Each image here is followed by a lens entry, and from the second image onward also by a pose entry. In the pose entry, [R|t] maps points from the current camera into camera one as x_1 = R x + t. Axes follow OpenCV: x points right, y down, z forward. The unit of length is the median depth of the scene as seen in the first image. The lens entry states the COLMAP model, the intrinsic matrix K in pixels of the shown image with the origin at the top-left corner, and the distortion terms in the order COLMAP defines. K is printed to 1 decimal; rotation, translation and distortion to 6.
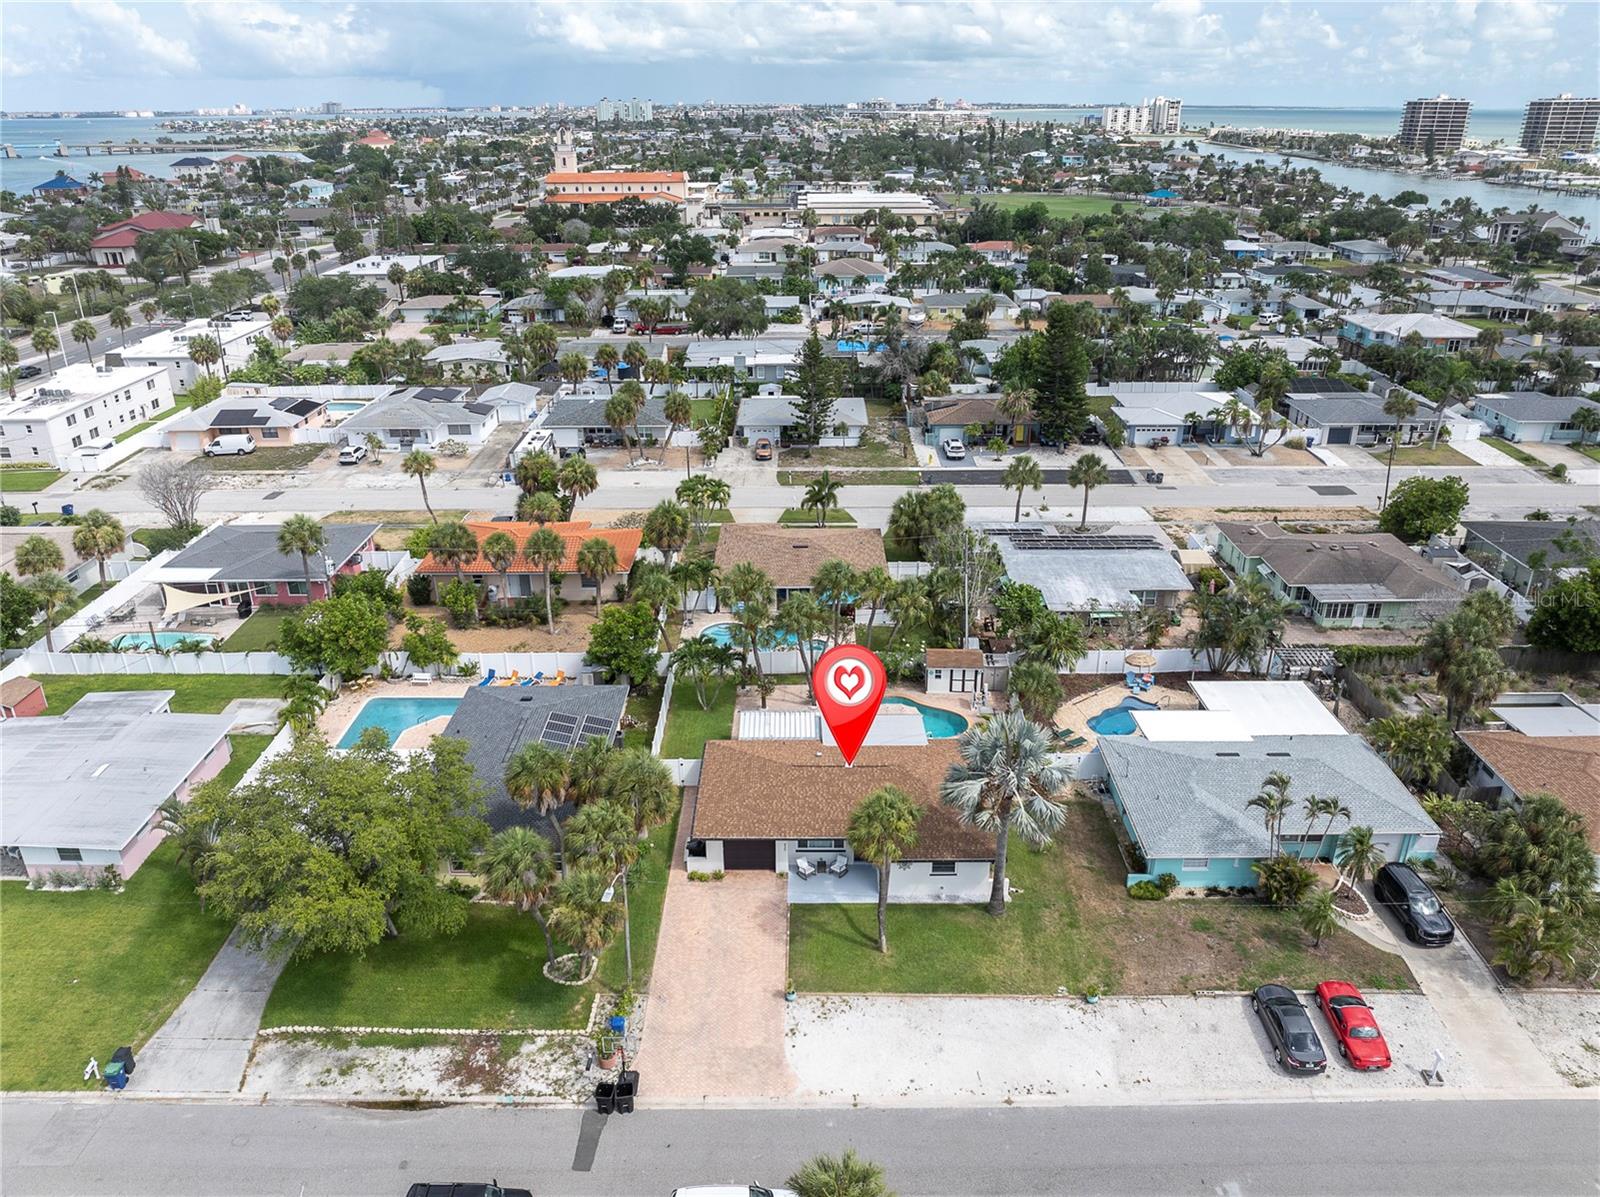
lens RADIAL K [[1126.6, 0, 800.0], [0, 1126.6, 598.5], [0, 0, 1]] dist [-0.060806, 0.034531]
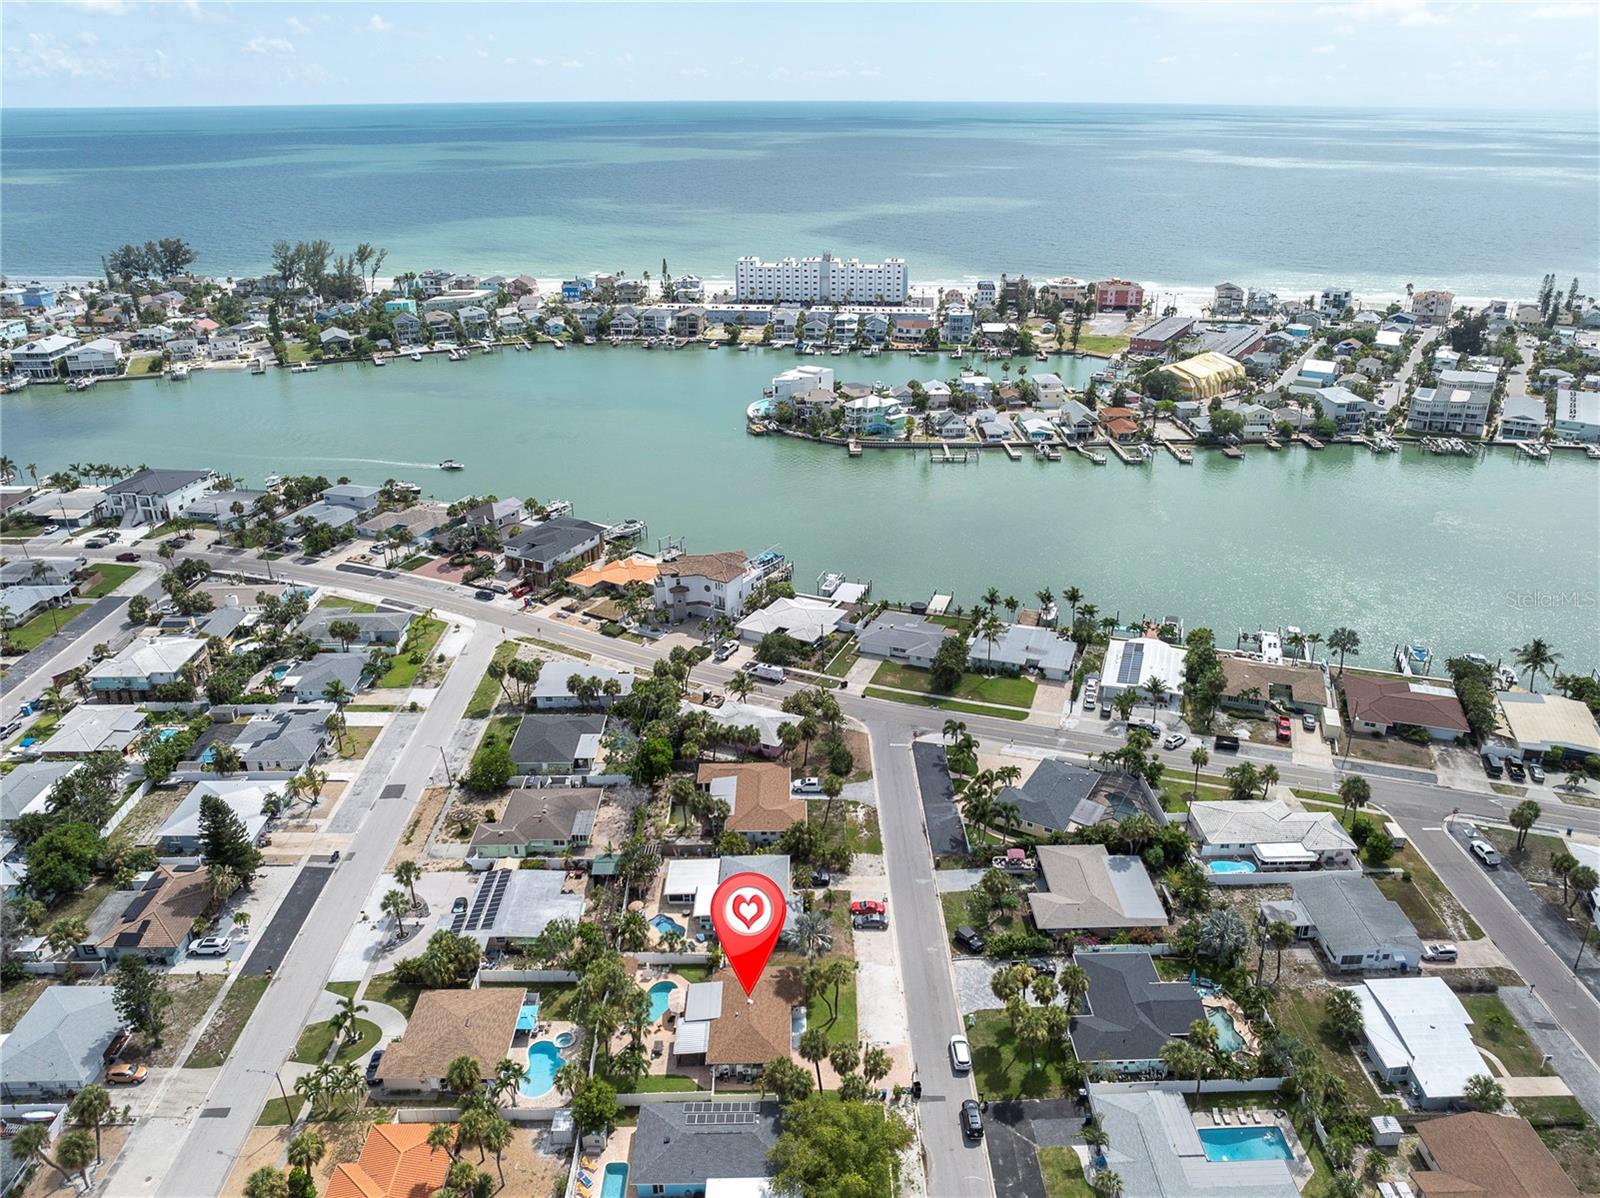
lens RADIAL K [[1139.2, 0, 824.4], [0, 1139.2, 617.9], [0, 0, 1]] dist [-0.037941, 0.001191]
pose [[-0.031980, -0.413505, 0.909940, -1.480421], [0.404035, 0.827356, 0.390176, -1.136108], [-0.914185, 0.380125, 0.140611, 0.243971]]
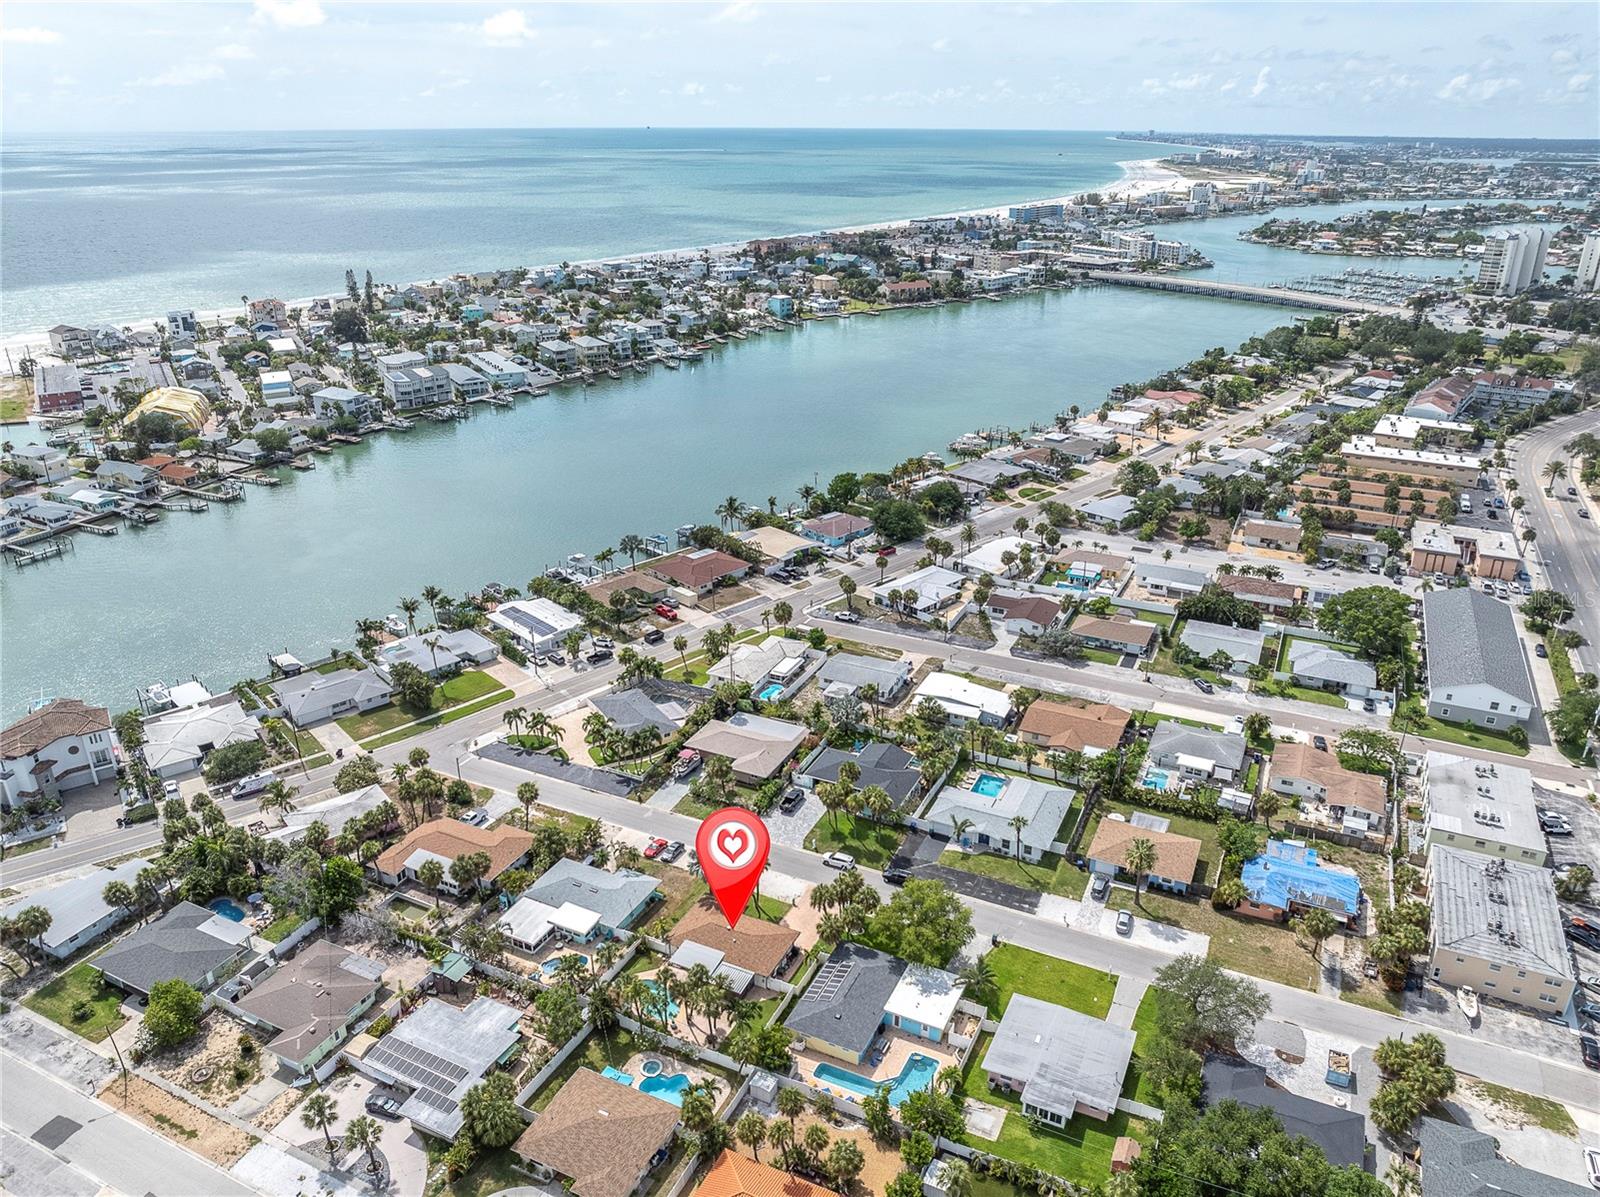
lens RADIAL K [[1132.9, 0, 800.0], [0, 1132.9, 598.5], [0, 0, 1]] dist [-0.036811, 0.000676]
pose [[-0.902709, -0.164947, 0.397378, -0.848040], [0.176038, 0.701151, 0.690939, -1.805369], [-0.392591, 0.693671, -0.603898, 1.715982]]
